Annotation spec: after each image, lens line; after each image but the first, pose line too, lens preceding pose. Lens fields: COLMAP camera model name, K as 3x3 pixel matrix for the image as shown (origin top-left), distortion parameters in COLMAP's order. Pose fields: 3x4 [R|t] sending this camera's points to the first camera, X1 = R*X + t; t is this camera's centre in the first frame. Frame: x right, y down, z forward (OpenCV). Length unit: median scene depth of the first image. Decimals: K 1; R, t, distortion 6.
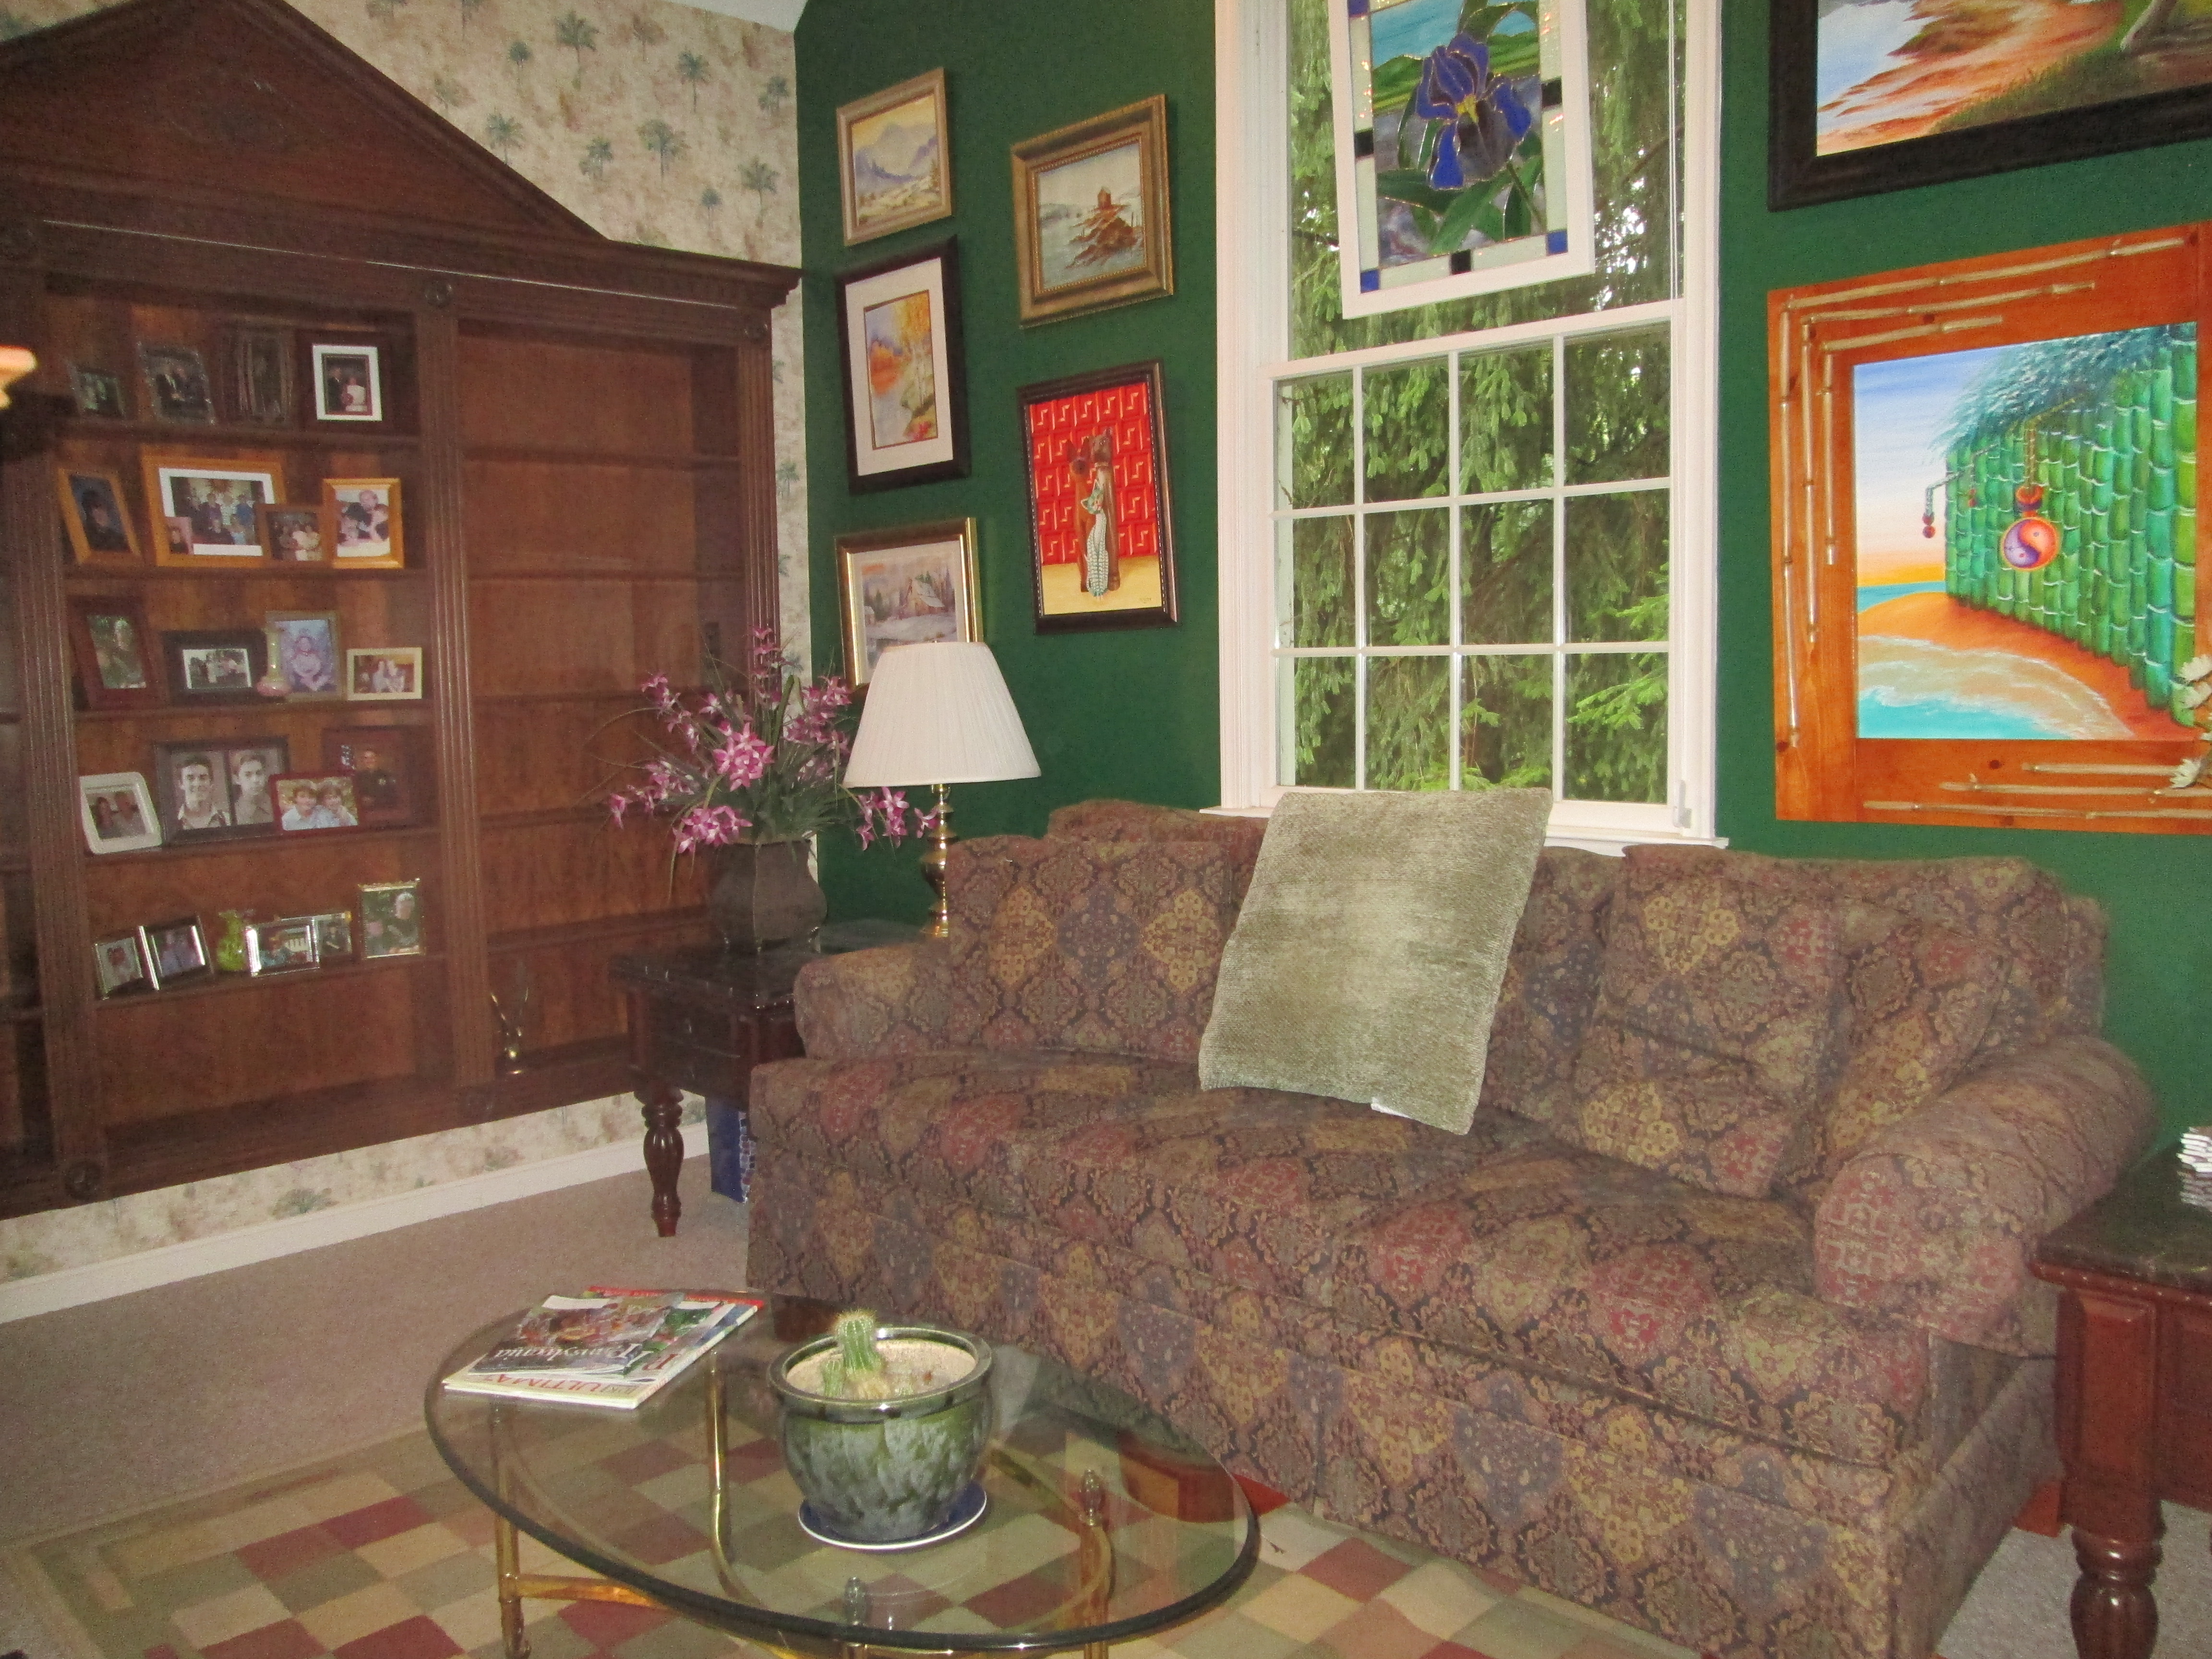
lens RADIAL K [[1826.3, 0, 1106.0], [0, 1826.3, 829.5], [0, 0, 1]] dist [-0.095829, -0.001470]
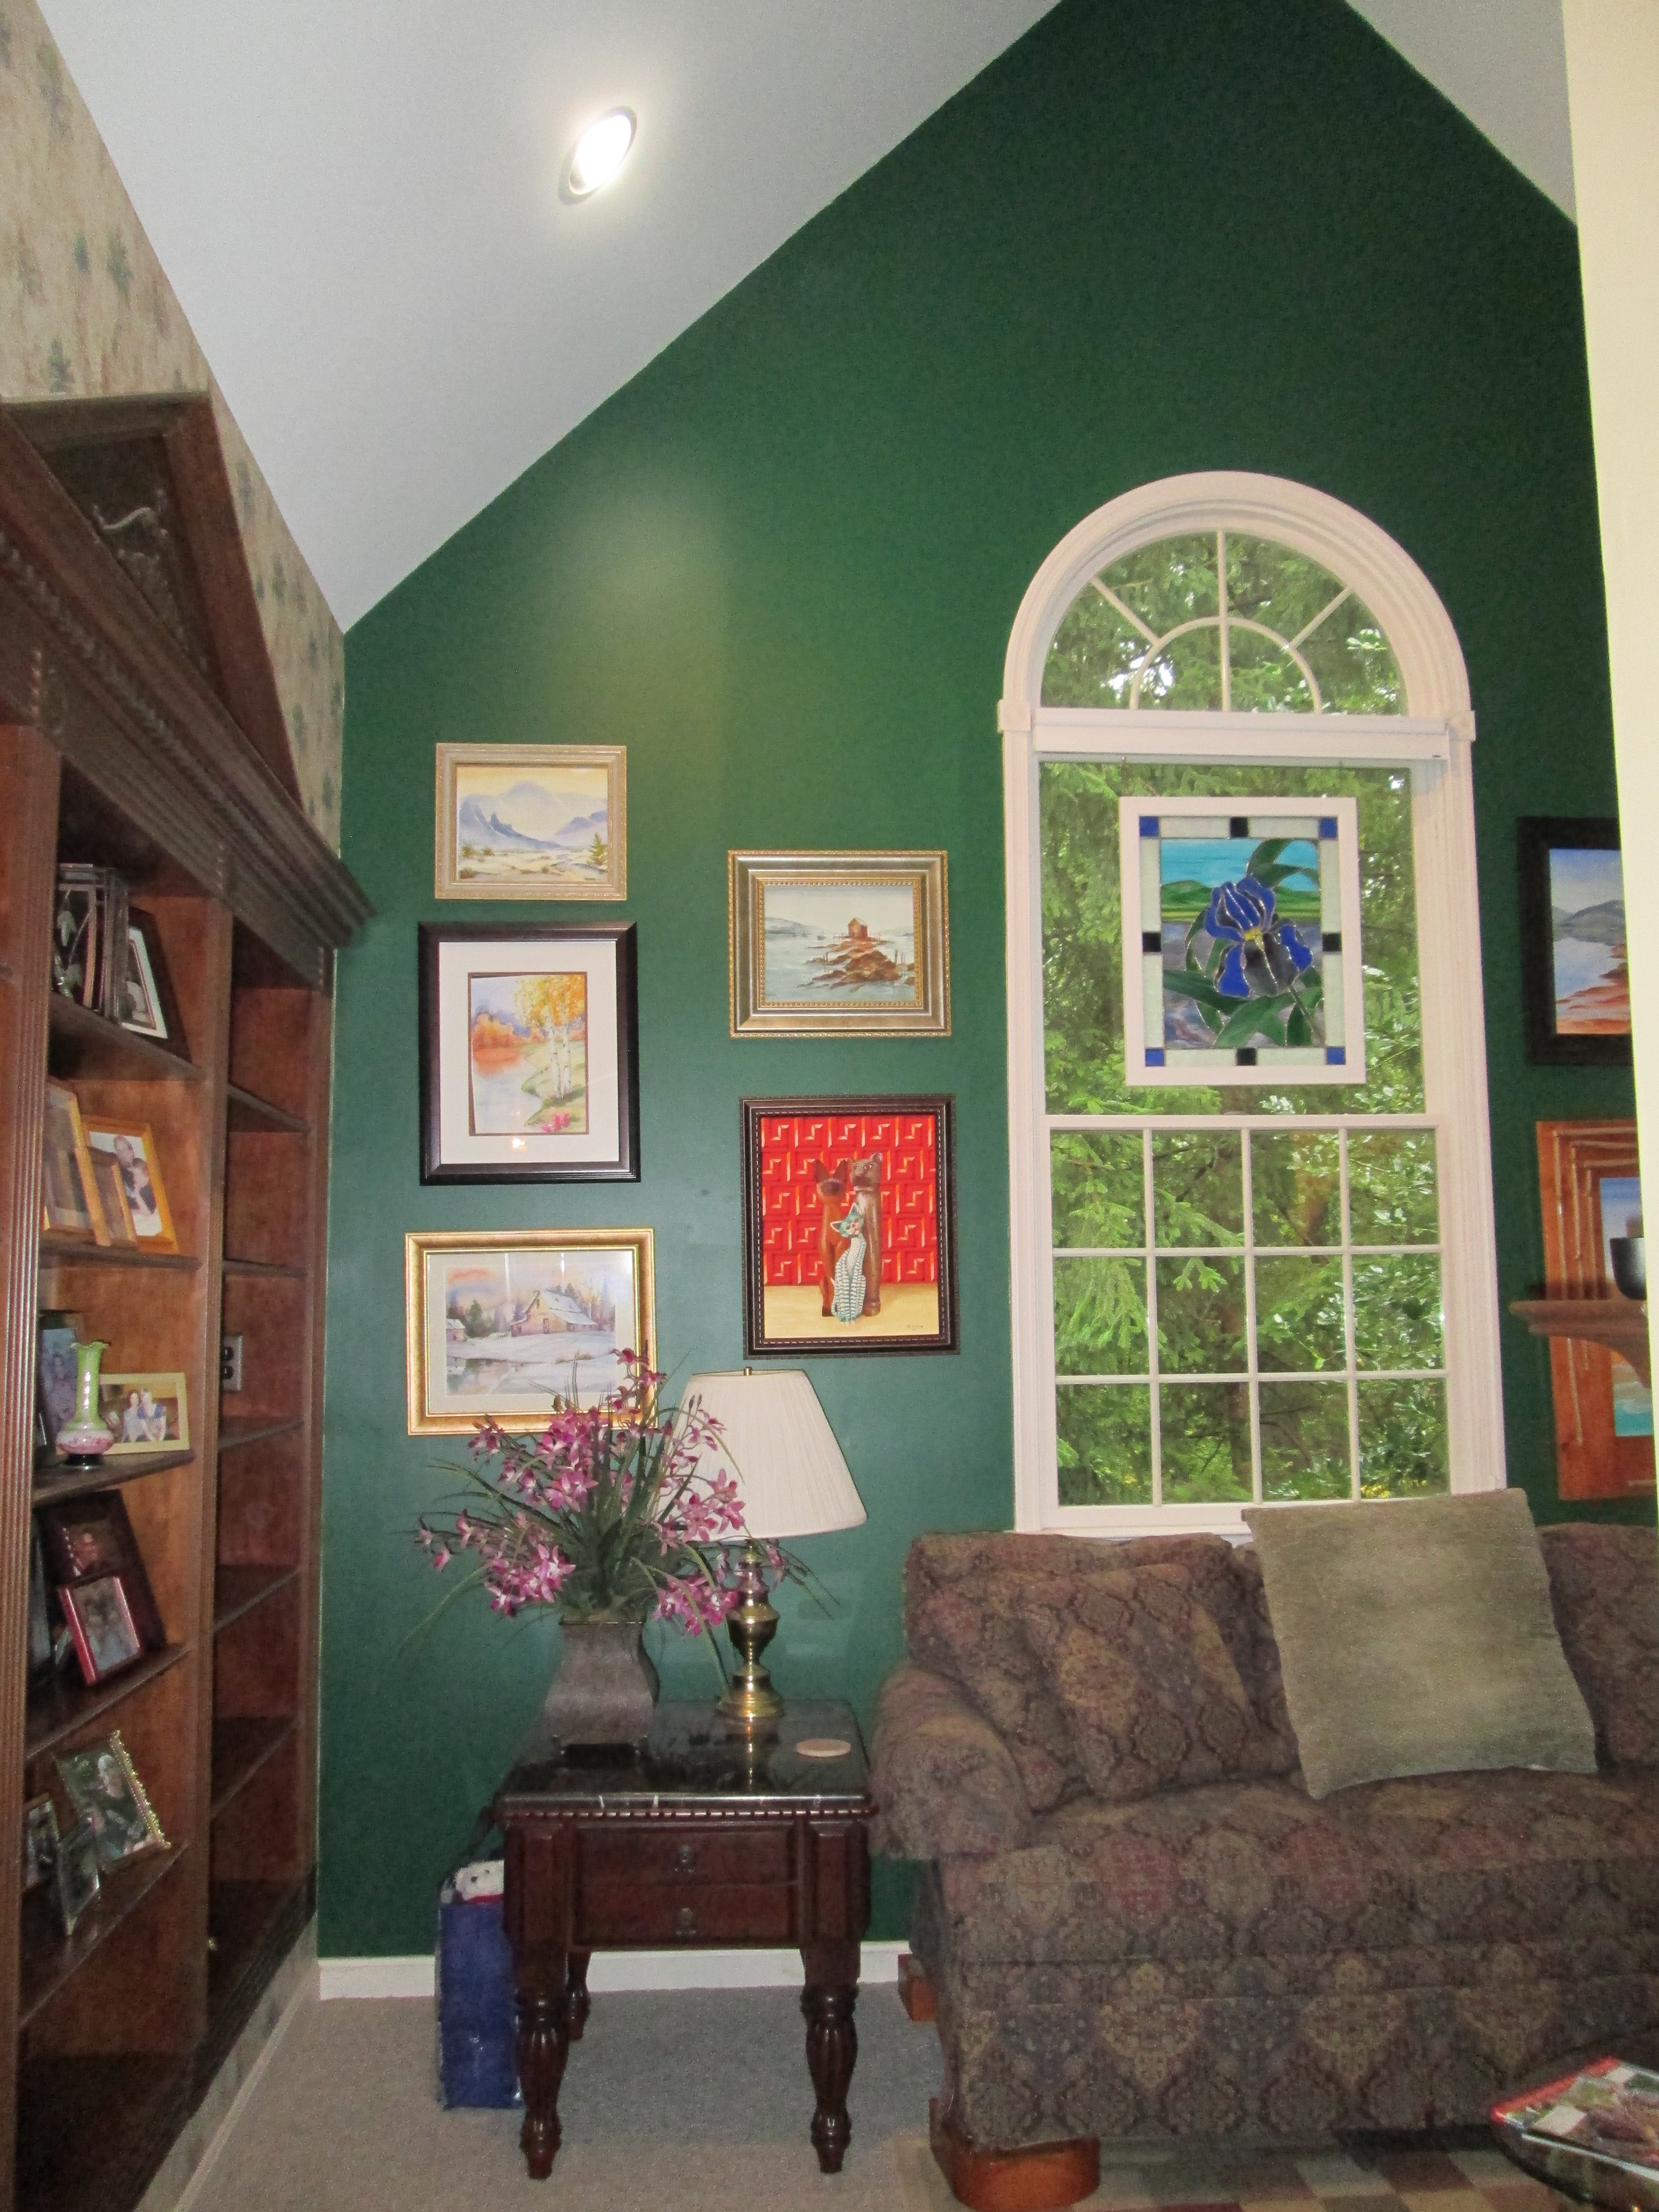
lens RADIAL K [[1826.3, 0, 834.8], [0, 1826.3, 1031.3], [0, 0, 1]] dist [-0.095829, -0.001470]
pose [[0.641782, 0.134645, 0.754975, -0.789323], [0.065410, 0.971268, -0.228822, -0.058063], [-0.764093, 0.196237, 0.614535, 0.389083]]
